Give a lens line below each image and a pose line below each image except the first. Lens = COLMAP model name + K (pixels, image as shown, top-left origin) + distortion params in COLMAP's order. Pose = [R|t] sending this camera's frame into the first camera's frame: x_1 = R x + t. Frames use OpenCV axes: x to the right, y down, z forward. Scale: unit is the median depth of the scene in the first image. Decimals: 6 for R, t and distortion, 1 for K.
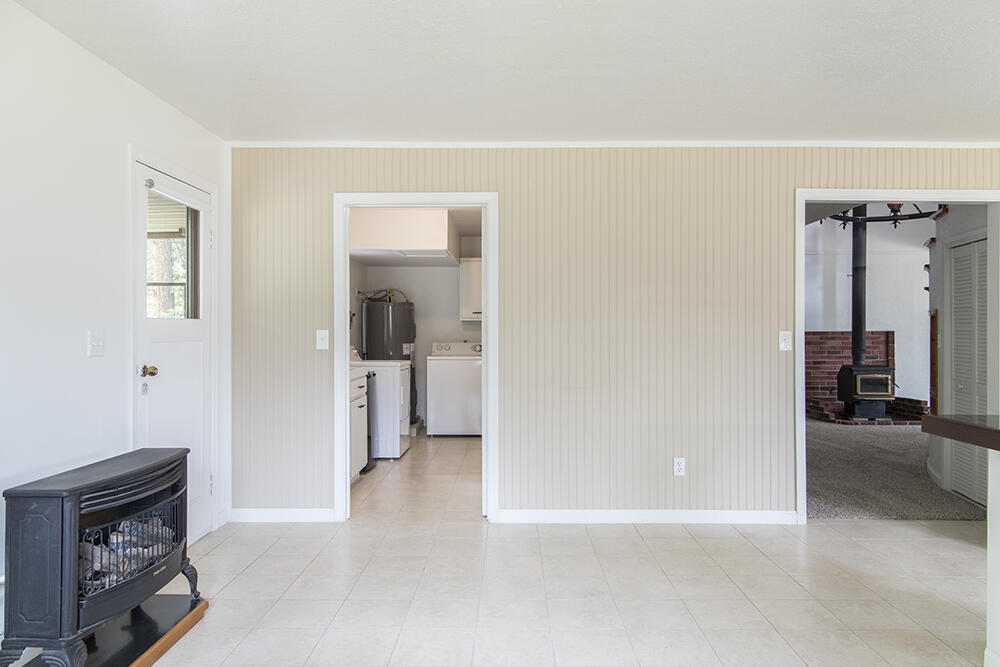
lens RADIAL K [[657.8, 0, 527.7], [0, 657.8, 323.5], [0, 0, 1]] dist [0.101310, -0.000851]
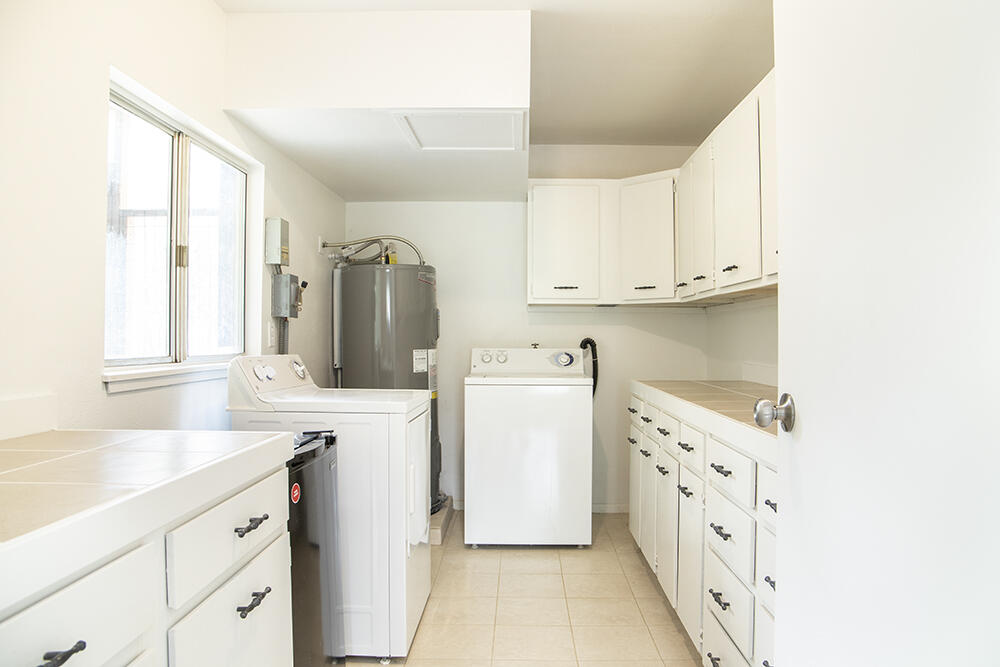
lens RADIAL K [[677.1, 0, 498.9], [0, 677.1, 339.2], [0, 0, 1]] dist [-0.025737, 0.006519]
pose [[0.998139, -0.000164, -0.060985, -0.094931], [0.001271, 0.999835, 0.018105, 0.013659], [0.060972, -0.018148, 0.997974, 0.503168]]
